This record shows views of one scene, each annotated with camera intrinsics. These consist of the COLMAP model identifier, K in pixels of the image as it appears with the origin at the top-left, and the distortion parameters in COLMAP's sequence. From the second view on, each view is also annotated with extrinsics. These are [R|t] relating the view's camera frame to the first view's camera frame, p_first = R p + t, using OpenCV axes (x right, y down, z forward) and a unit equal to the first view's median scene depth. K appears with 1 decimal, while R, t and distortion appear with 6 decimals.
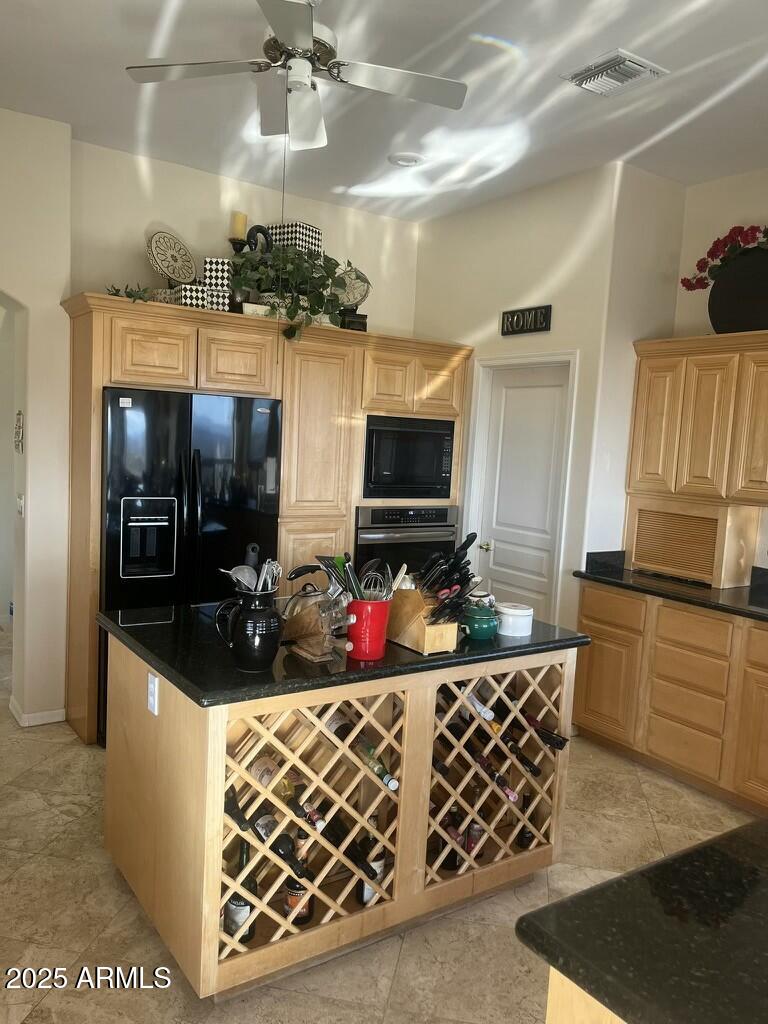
lens RADIAL K [[778.5, 0, 382.9], [0, 778.5, 514.2], [0, 0, 1]] dist [0.059071, -0.083607]
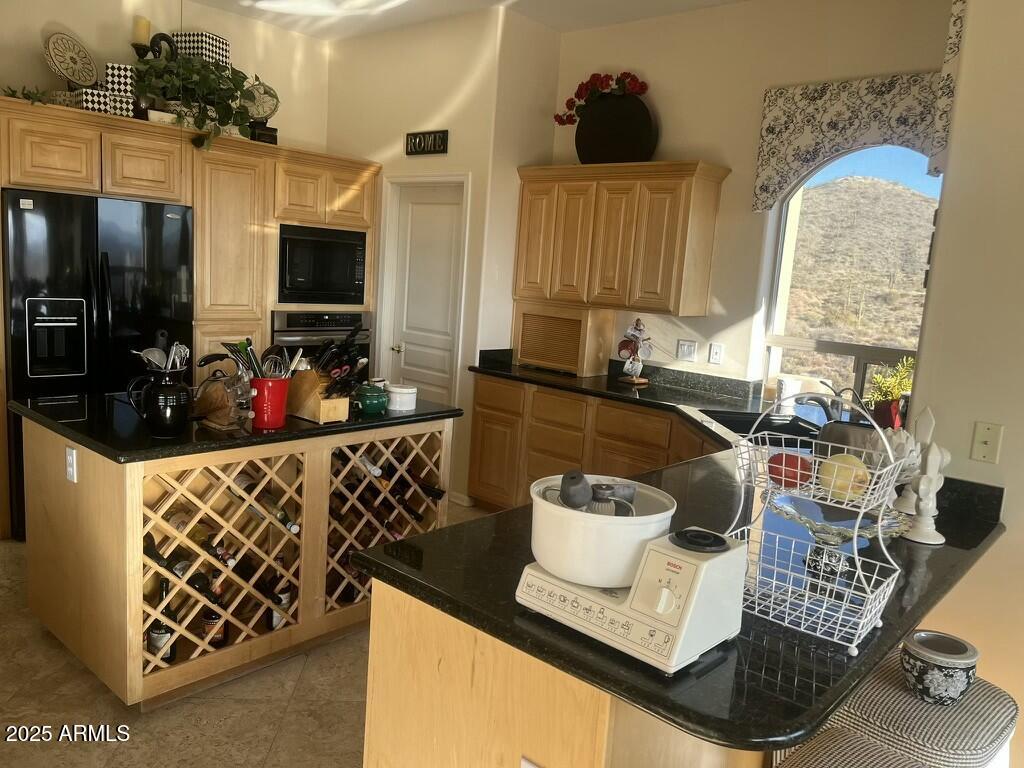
lens RADIAL K [[778.5, 0, 516.2], [0, 778.5, 386.5], [0, 0, 1]] dist [0.059071, -0.083607]
pose [[0.970207, -0.021143, 0.241351, 0.031314], [0.004817, 0.997671, 0.068037, 0.023339], [-0.242228, -0.064847, 0.968050, -0.132652]]
